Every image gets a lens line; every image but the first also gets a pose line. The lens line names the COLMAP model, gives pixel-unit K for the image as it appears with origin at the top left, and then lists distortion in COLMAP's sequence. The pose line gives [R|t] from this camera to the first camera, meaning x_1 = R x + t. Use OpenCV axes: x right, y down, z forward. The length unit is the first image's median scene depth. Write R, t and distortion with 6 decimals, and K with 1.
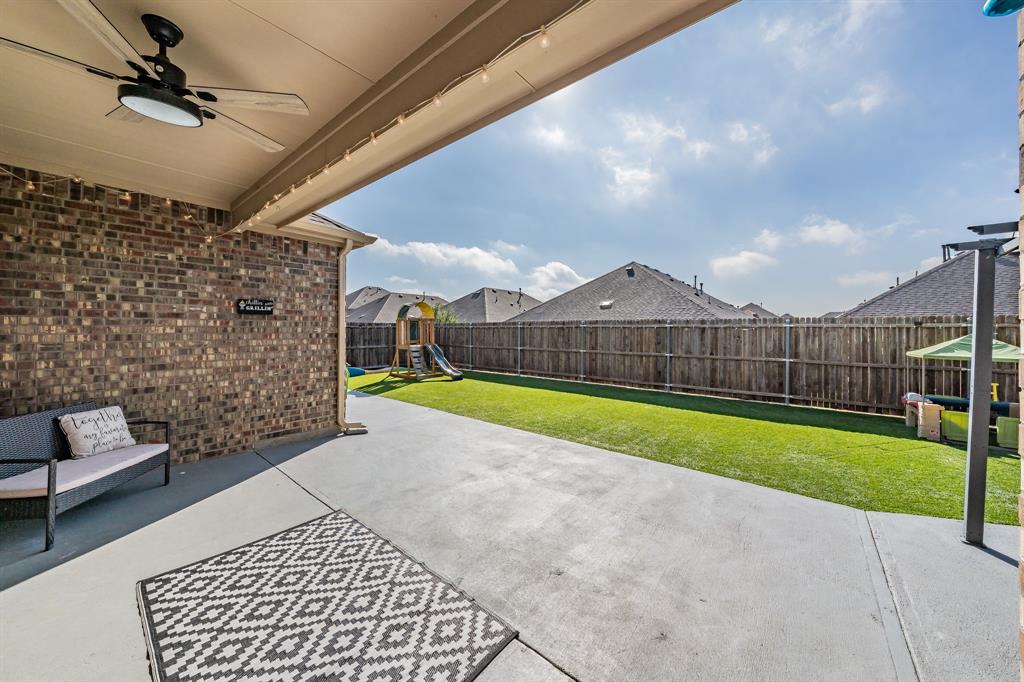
lens RADIAL K [[357.7, 0, 519.5], [0, 357.7, 324.6], [0, 0, 1]] dist [0.001579, 0.000147]
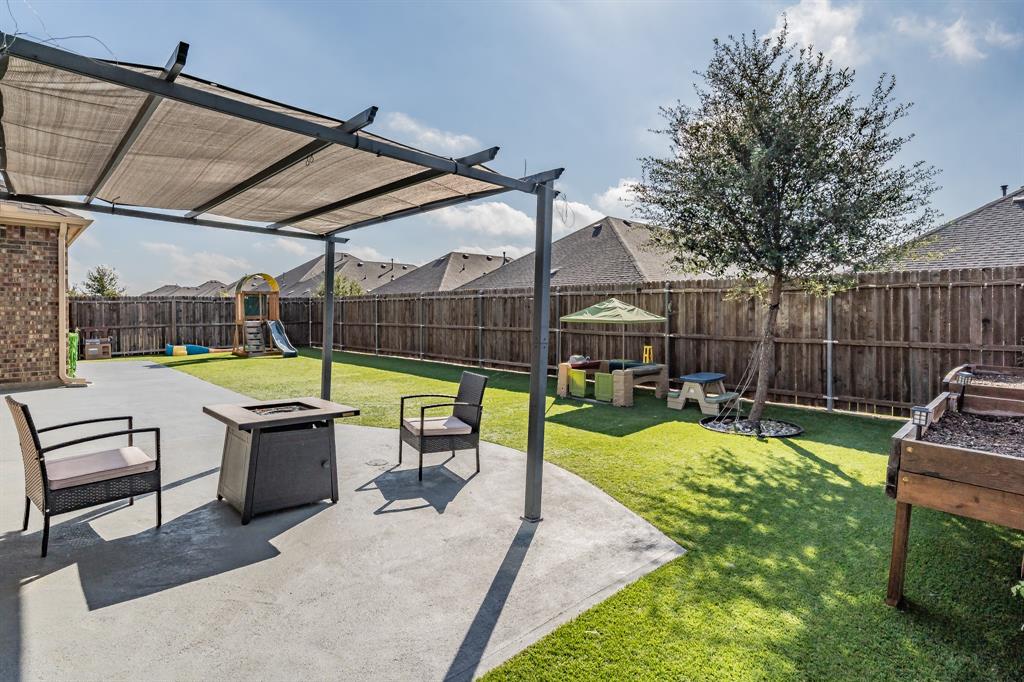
lens RADIAL K [[522.3, 0, 527.8], [0, 522.3, 307.9], [0, 0, 1]] dist [0.027293, -0.000886]
pose [[0.993729, -0.006729, -0.111617, 1.258800], [0.007828, 0.999925, 0.009412, 0.039994], [0.111545, -0.010227, 0.993707, -0.596203]]
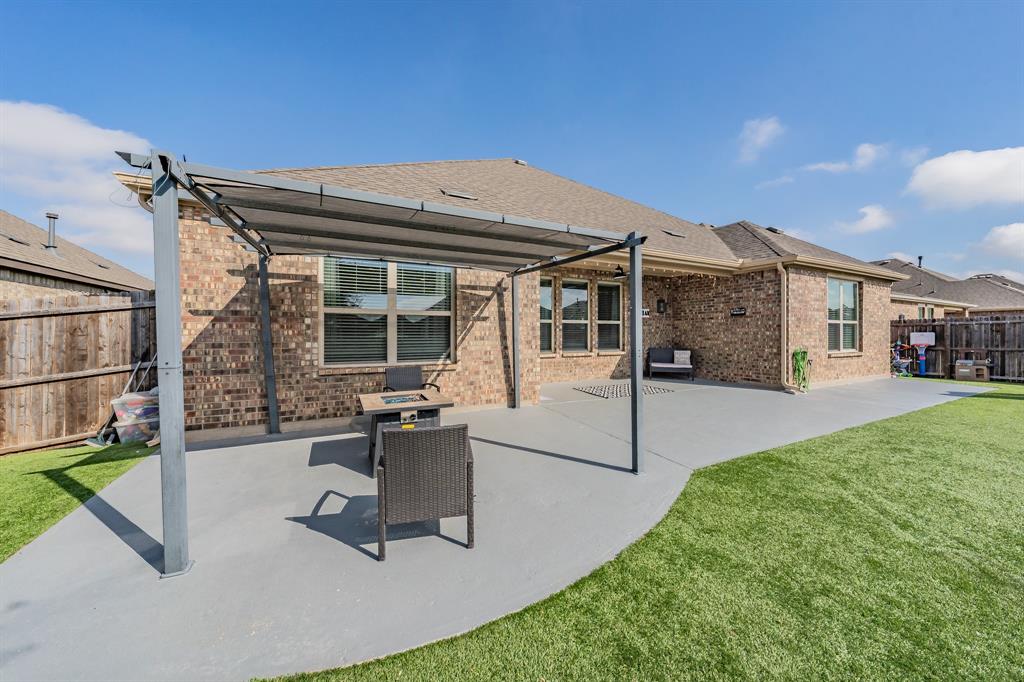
lens RADIAL K [[357.7, 0, 507.6], [0, 357.7, 338.2], [0, 0, 1]] dist [0.001579, 0.000147]
pose [[-0.427032, 0.009127, -0.904190, 1.391509], [0.011551, 0.999923, 0.004638, 0.062792], [0.904163, -0.008464, -0.427105, 0.602588]]
